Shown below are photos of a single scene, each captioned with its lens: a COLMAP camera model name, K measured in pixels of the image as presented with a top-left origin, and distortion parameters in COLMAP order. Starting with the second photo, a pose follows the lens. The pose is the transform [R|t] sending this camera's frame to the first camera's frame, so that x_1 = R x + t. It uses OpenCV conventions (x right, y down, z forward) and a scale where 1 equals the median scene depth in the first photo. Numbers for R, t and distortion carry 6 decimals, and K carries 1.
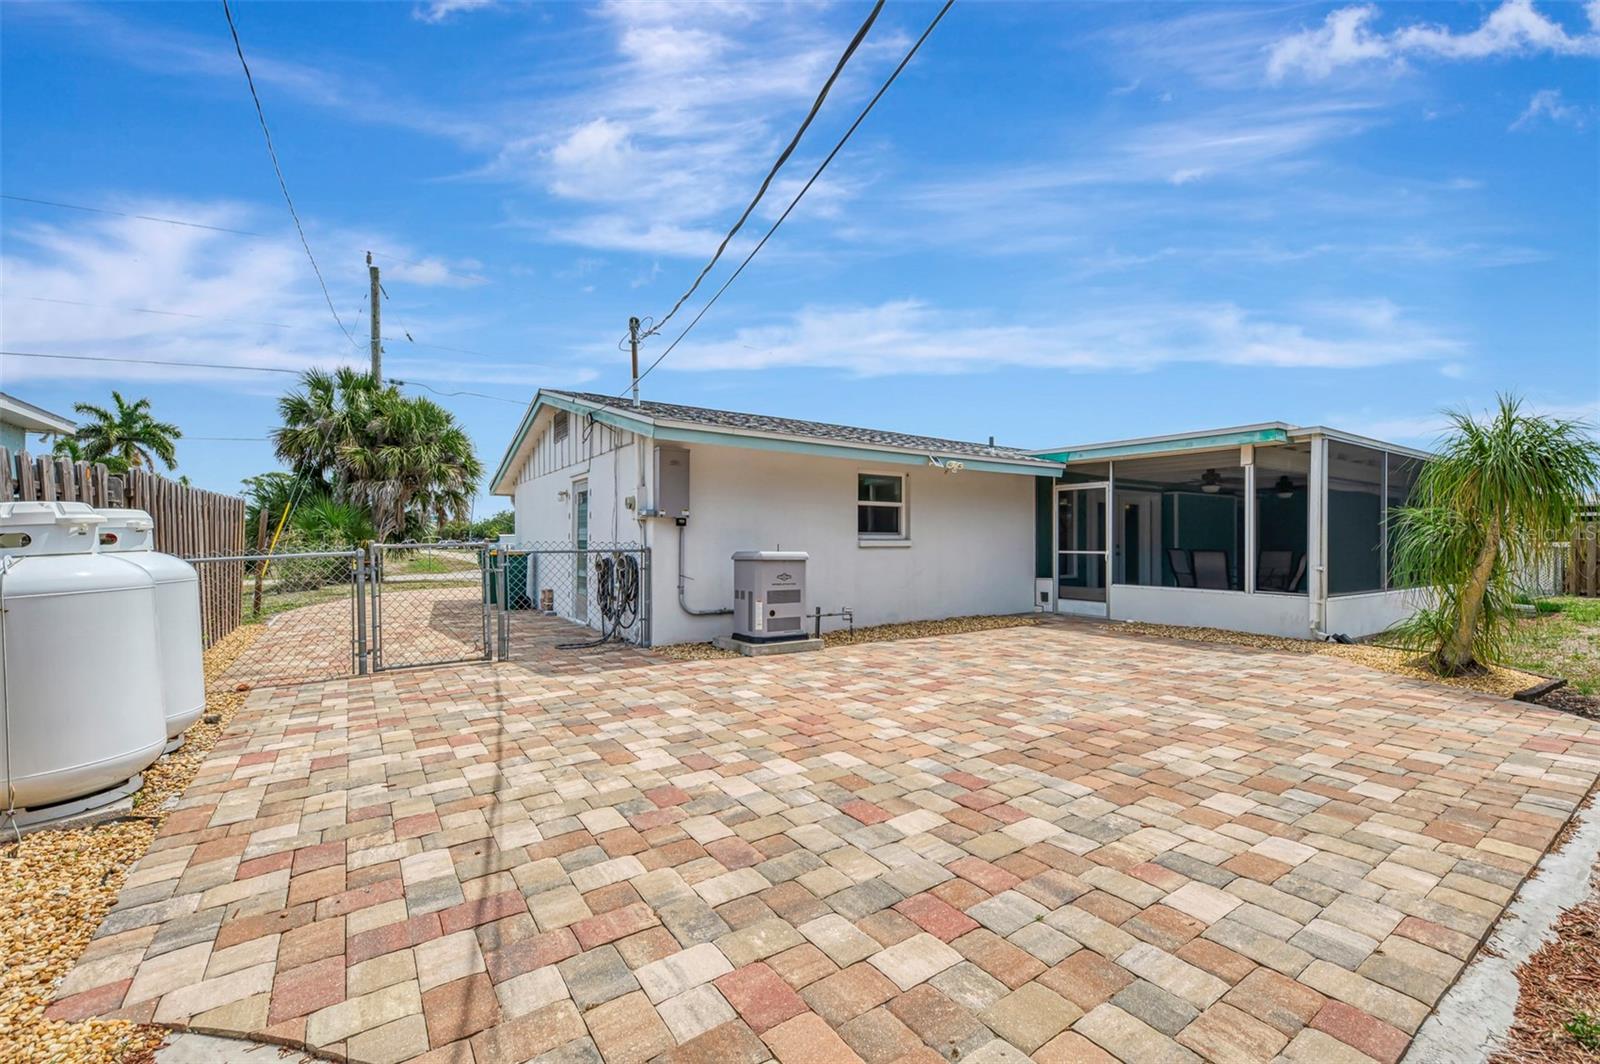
lens RADIAL K [[654.3, 0, 800.0], [0, 654.3, 532.0], [0, 0, 1]] dist [0.000337, 0.000122]
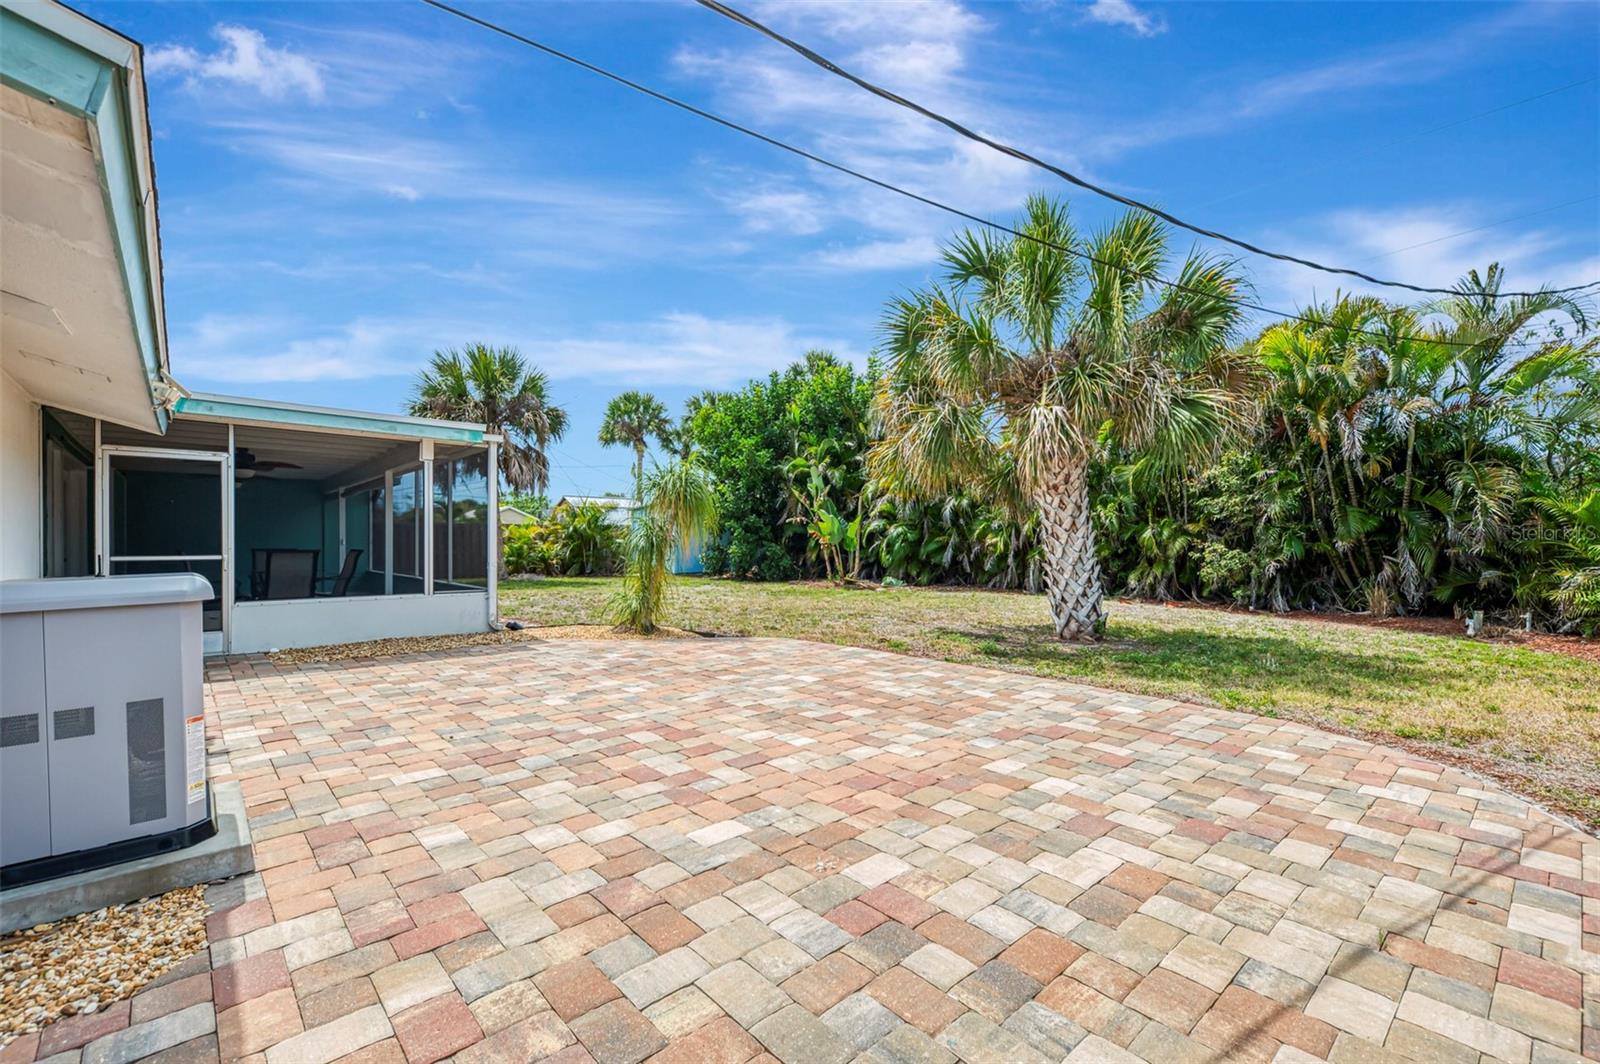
lens RADIAL K [[695.5, 0, 800.0], [0, 695.5, 532.0], [0, 0, 1]] dist [0.020854, -0.010200]
pose [[-0.127678, 0.007242, 0.991789, -0.918228], [-0.013885, 0.999862, -0.009089, 0.008533], [-0.991719, -0.014931, -0.127559, 1.410303]]
